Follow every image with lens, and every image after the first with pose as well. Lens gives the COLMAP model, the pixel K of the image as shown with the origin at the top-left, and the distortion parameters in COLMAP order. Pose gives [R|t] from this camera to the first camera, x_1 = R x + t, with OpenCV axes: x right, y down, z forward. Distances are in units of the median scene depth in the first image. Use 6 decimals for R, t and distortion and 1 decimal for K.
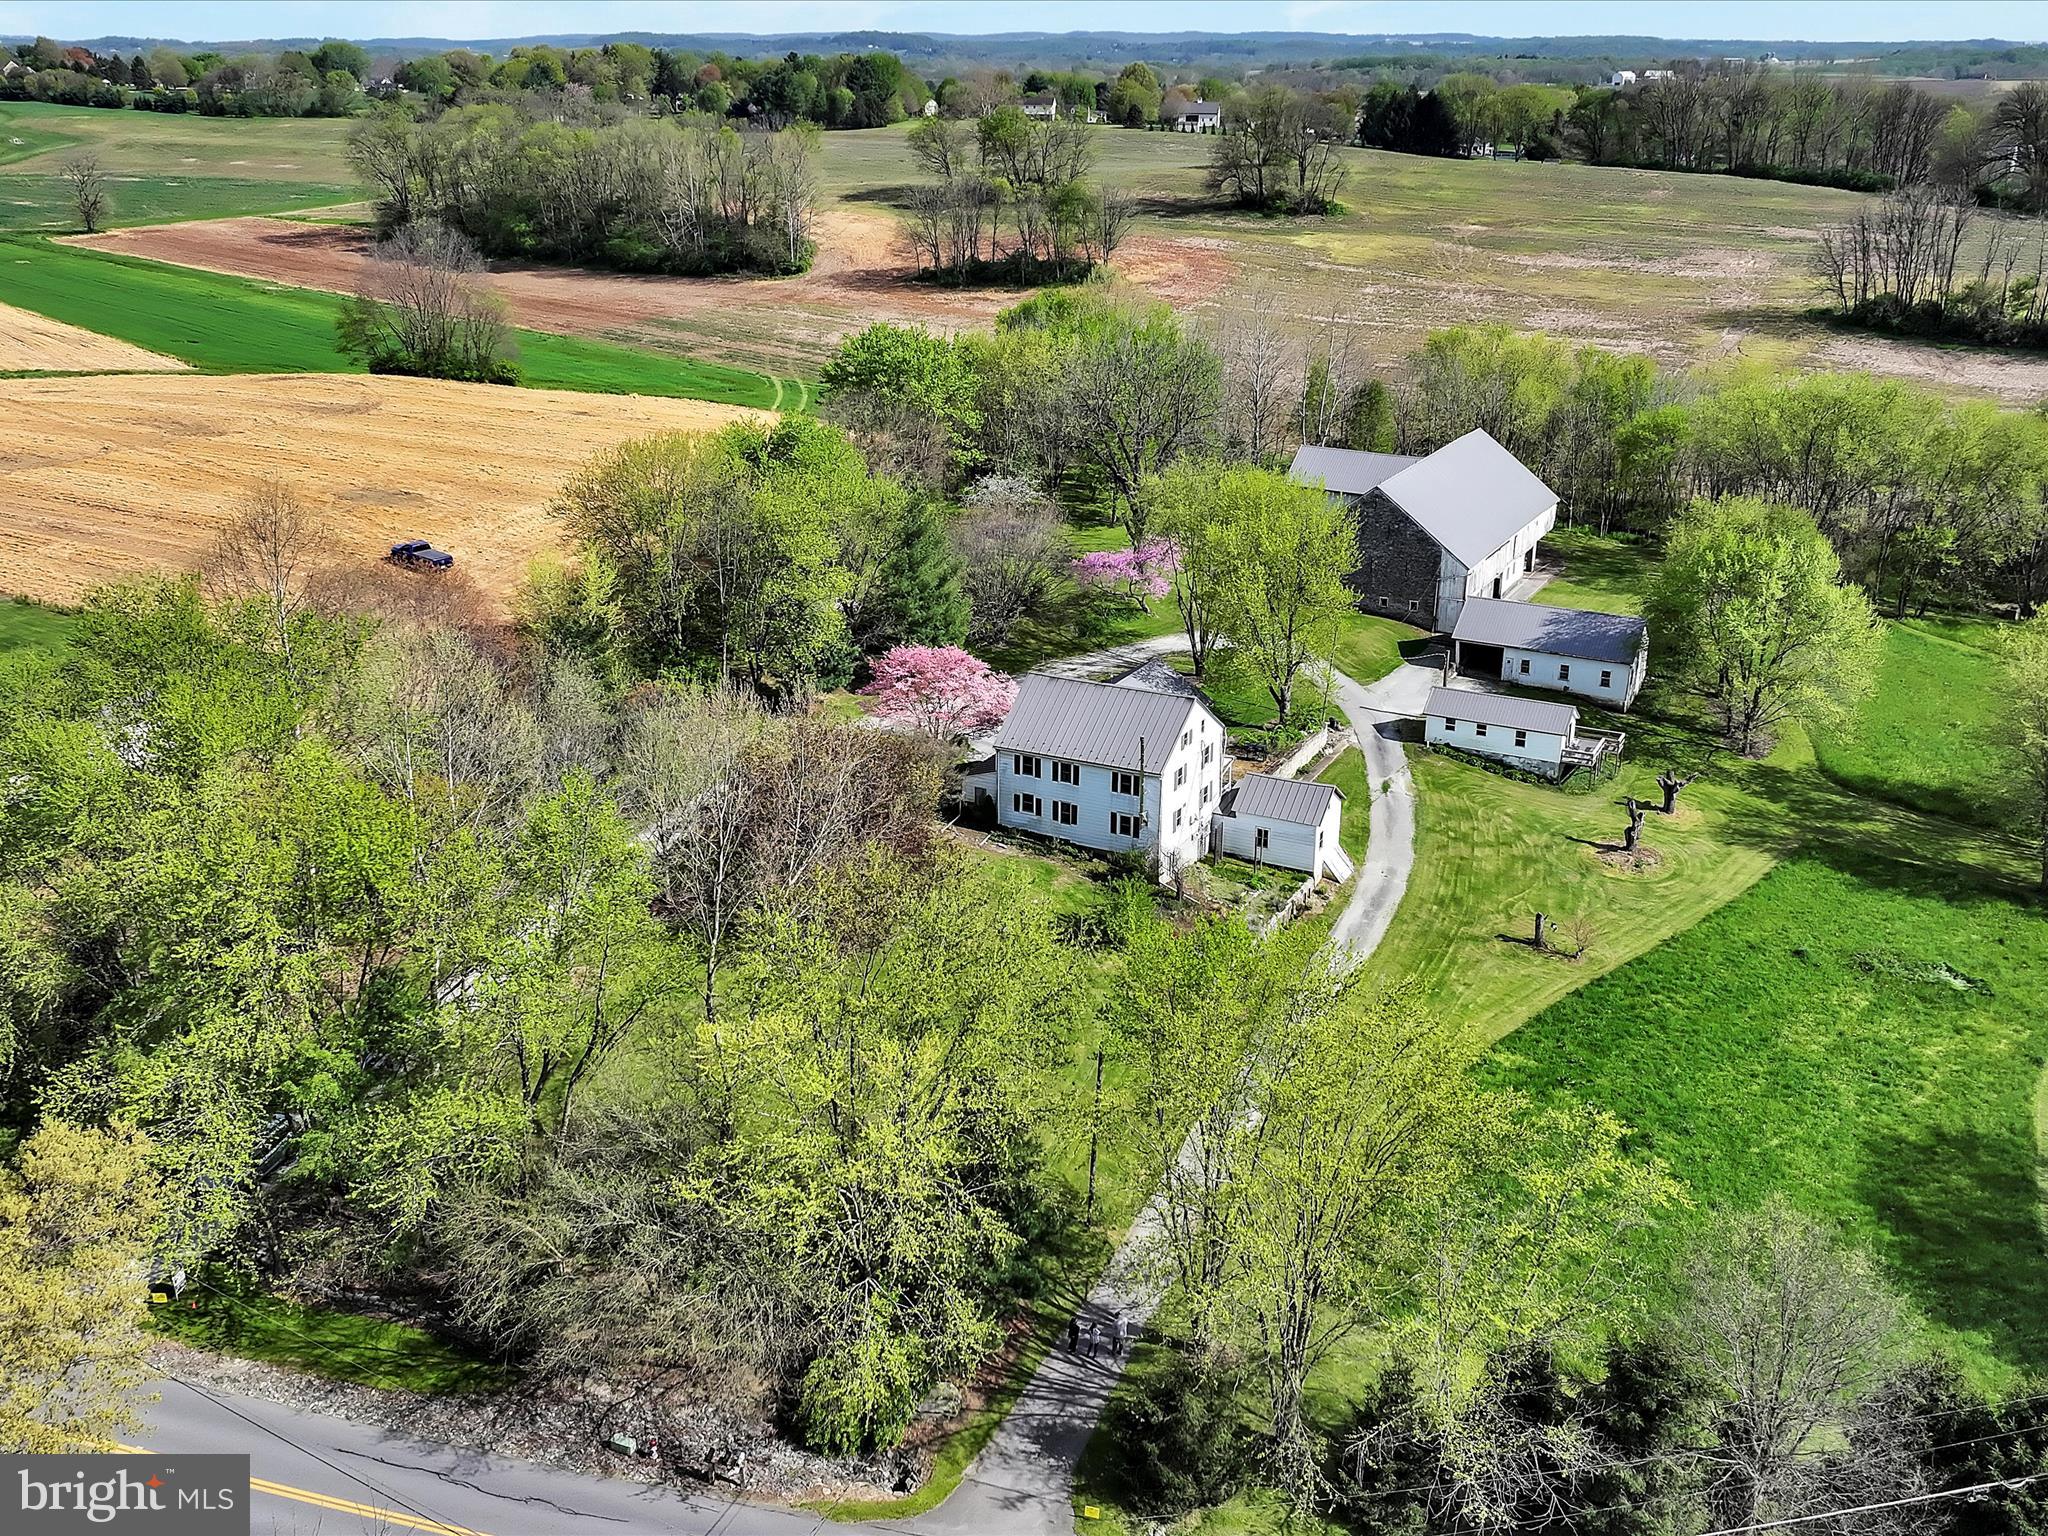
lens RADIAL K [[1928.8, 0, 1027.3], [0, 1928.8, 753.6], [0, 0, 1]] dist [0.004807, 0.000000]
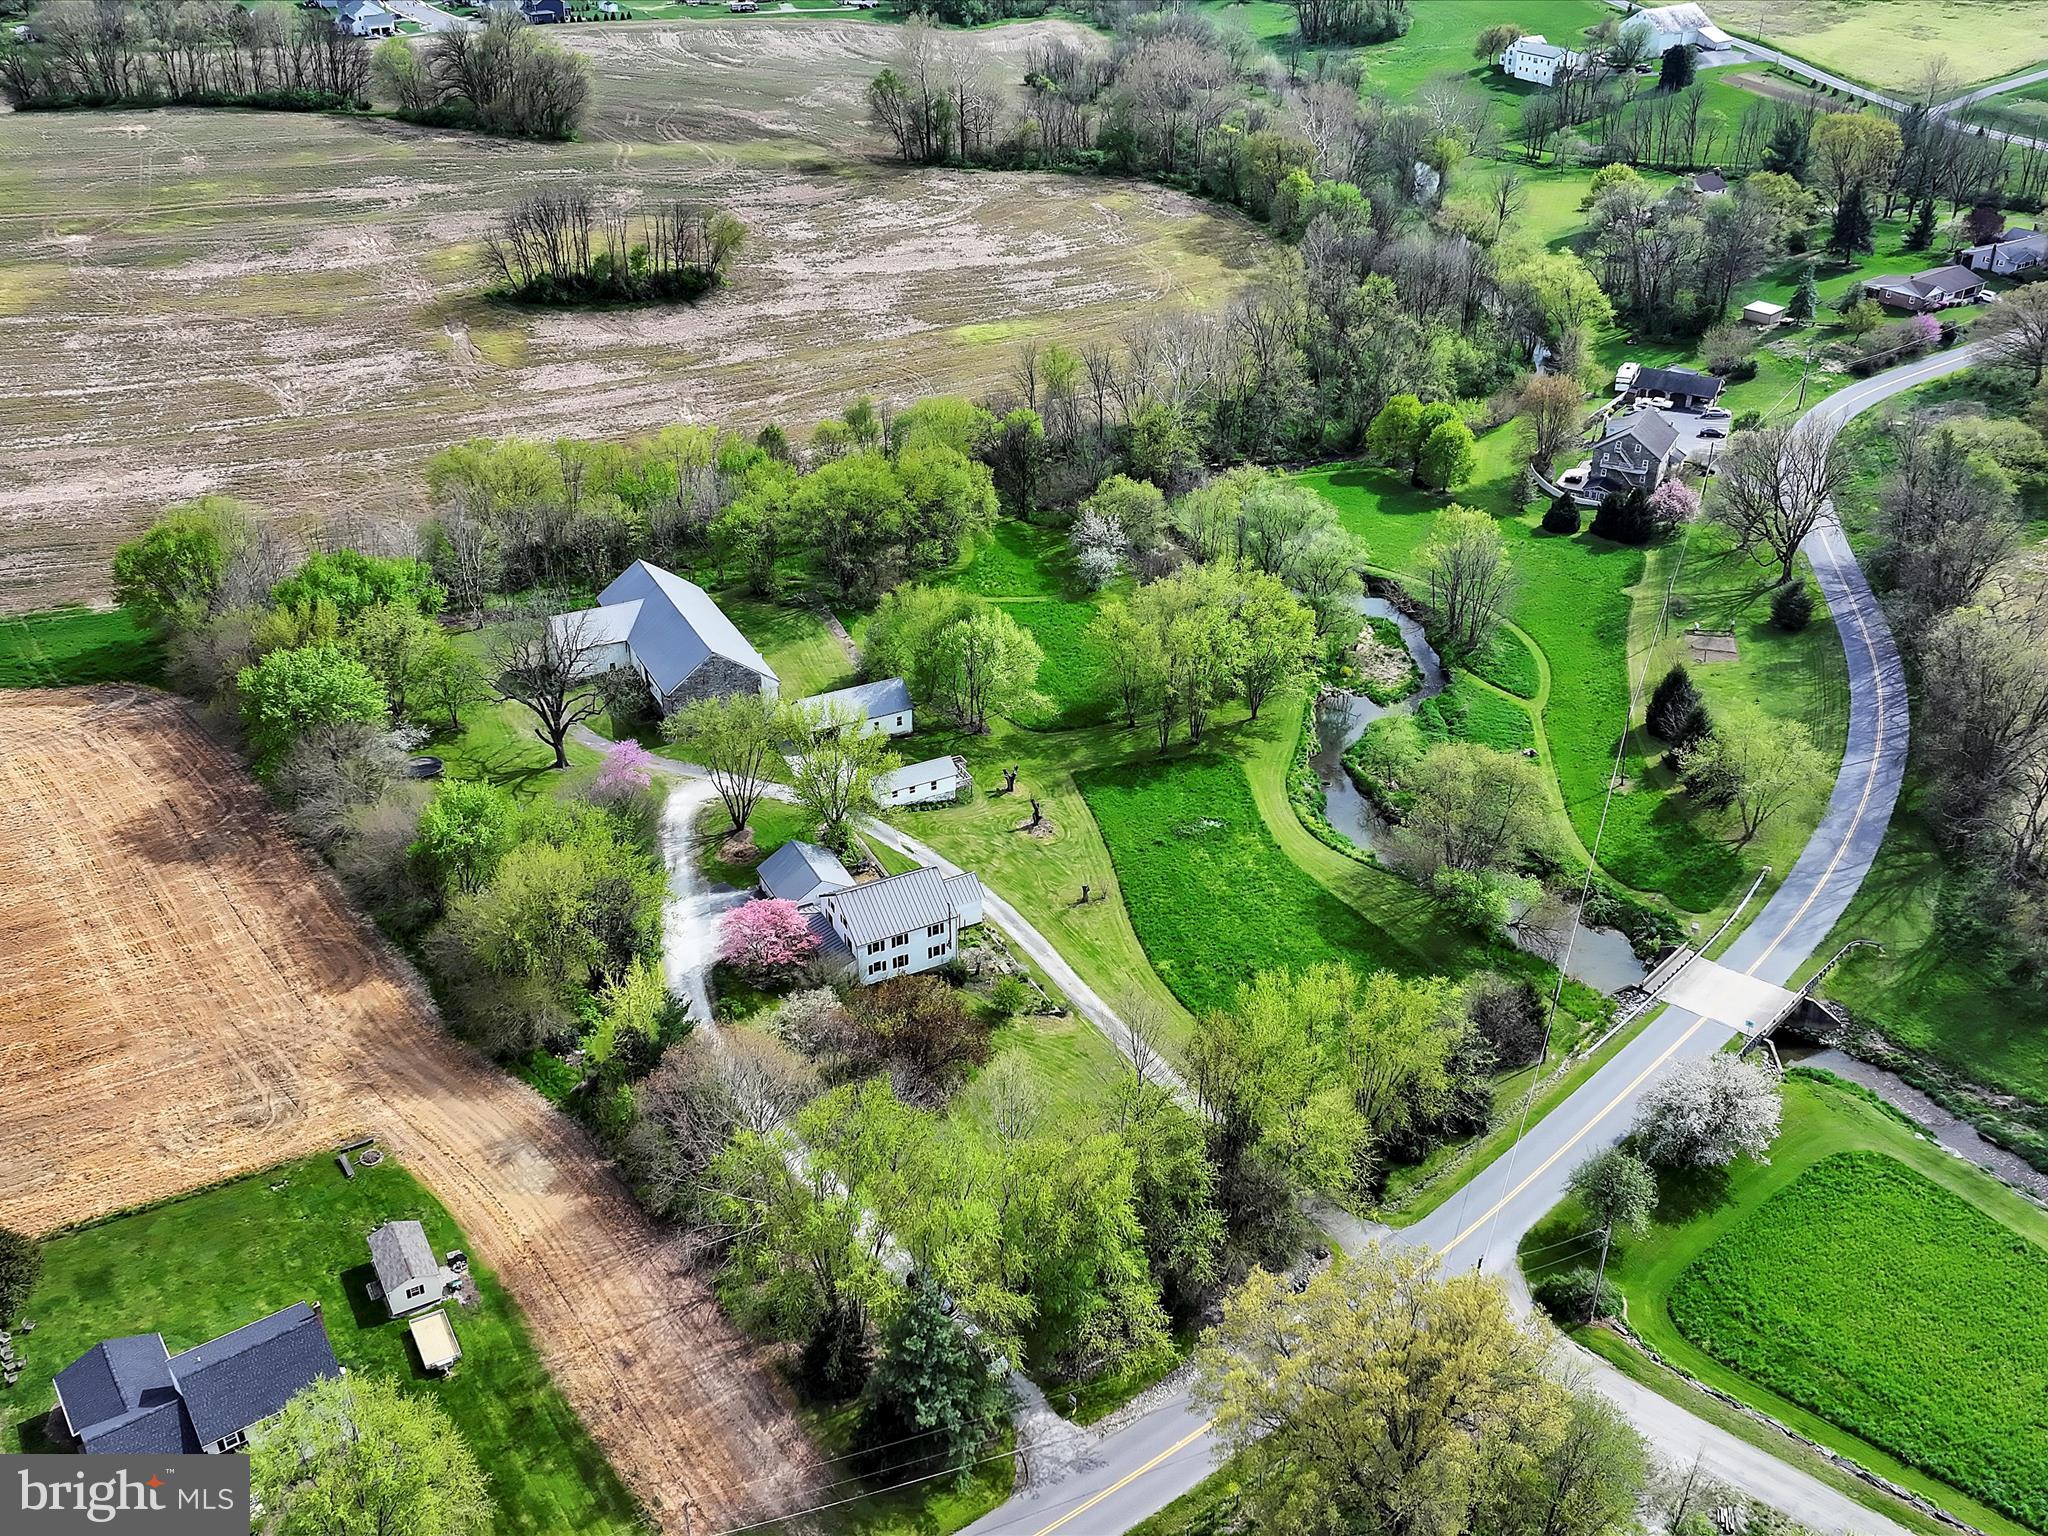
lens RADIAL K [[1928.8, 0, 1026.9], [0, 1928.8, 776.1], [0, 0, 1]] dist [0.004807, 0.000000]
pose [[0.573936, -0.417567, 0.704440, -1.027757], [0.275844, 0.908535, 0.313806, -0.609304], [-0.771043, 0.014211, 0.636624, -0.155134]]
